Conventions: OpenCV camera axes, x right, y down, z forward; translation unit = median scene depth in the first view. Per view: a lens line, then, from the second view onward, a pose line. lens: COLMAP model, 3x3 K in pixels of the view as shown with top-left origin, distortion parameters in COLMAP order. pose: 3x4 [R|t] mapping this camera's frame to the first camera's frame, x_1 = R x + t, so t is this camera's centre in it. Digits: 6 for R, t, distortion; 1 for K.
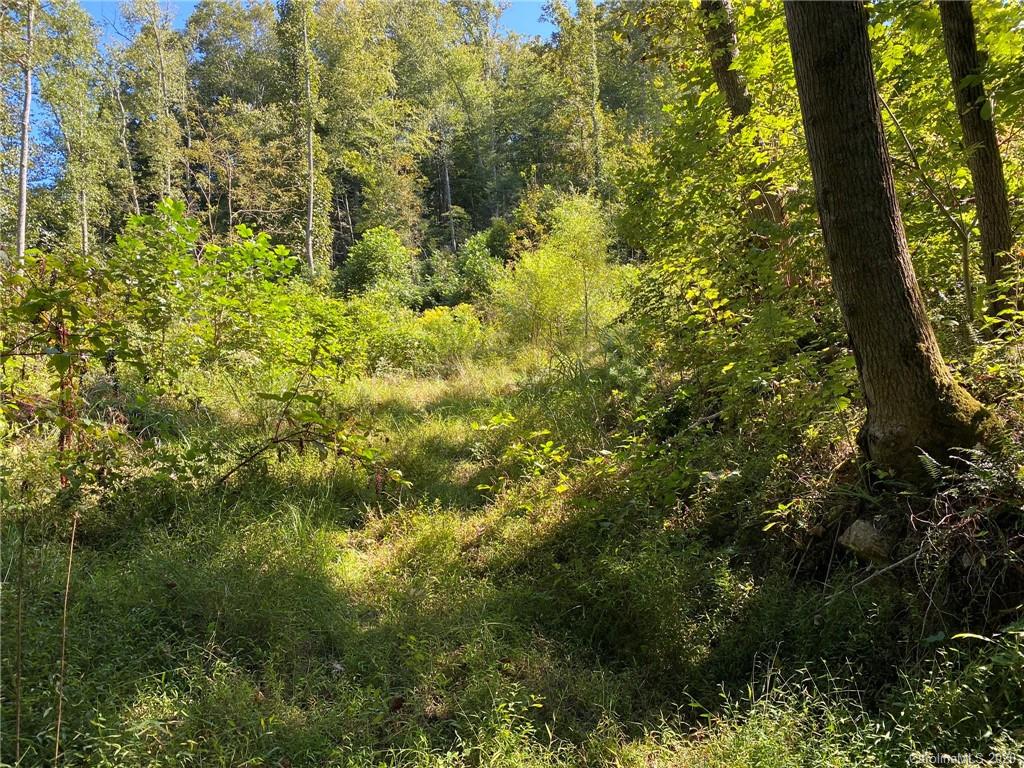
lens RADIAL K [[810.8, 0, 512.0], [0, 810.8, 384.0], [0, 0, 1]] dist [0.003058, -0.005234]
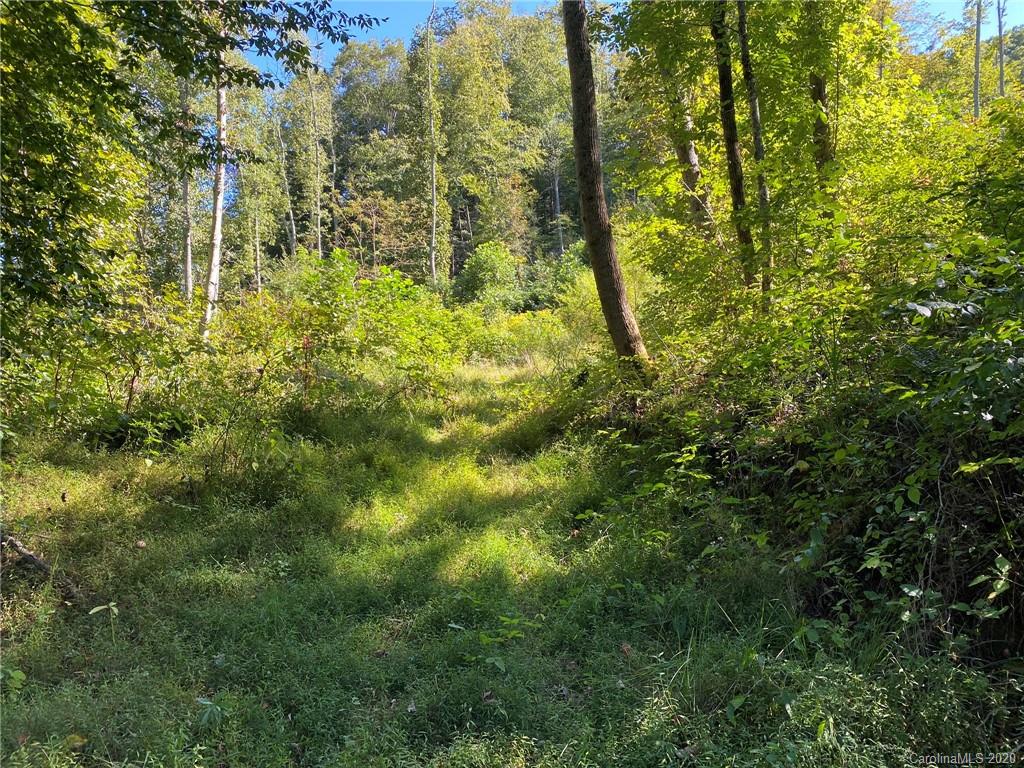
lens RADIAL K [[810.8, 0, 512.0], [0, 810.8, 384.0], [0, 0, 1]] dist [0.003058, -0.005234]
pose [[0.988288, 0.003995, -0.152547, 0.049359], [-0.002868, 0.999967, 0.007611, 0.005993], [0.152572, -0.007084, 0.988267, -0.166850]]
